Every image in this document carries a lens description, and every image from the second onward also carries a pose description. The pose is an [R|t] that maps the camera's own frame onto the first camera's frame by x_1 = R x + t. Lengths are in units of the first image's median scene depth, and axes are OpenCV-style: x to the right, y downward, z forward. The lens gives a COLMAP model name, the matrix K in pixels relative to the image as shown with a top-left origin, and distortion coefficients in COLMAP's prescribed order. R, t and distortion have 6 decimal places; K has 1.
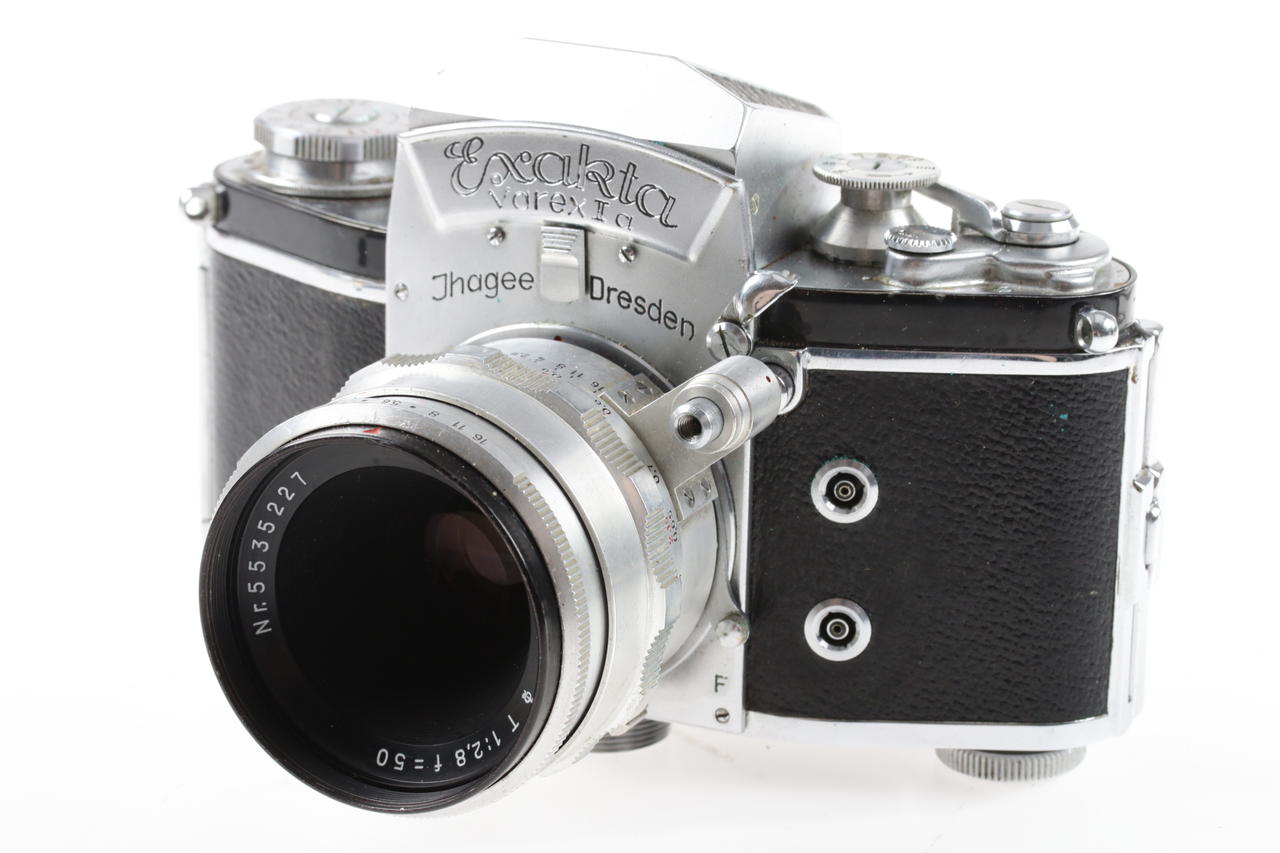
lens RADIAL K [[4137.6, 0, 640.0], [0, 4137.6, 426.5], [0, 0, 1]] dist [-0.266225, 0.158595]
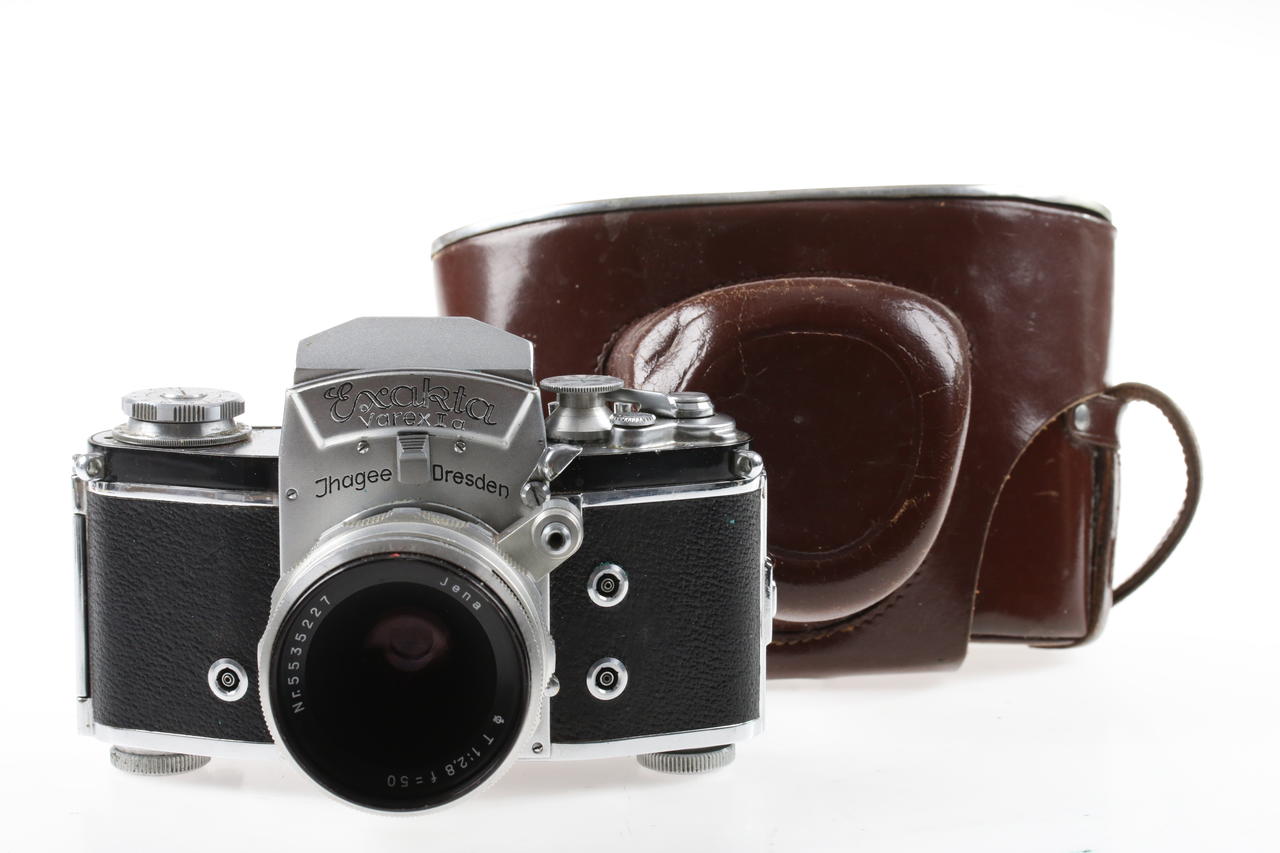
lens RADIAL K [[4137.6, 0, 640.0], [0, 4137.6, 426.5], [0, 0, 1]] dist [-0.266225, 0.158595]
pose [[0.889858, -0.088134, 0.447643, -0.626061], [0.149846, 0.983193, -0.104300, 0.120078], [-0.430927, 0.159890, 0.888109, -0.386891]]
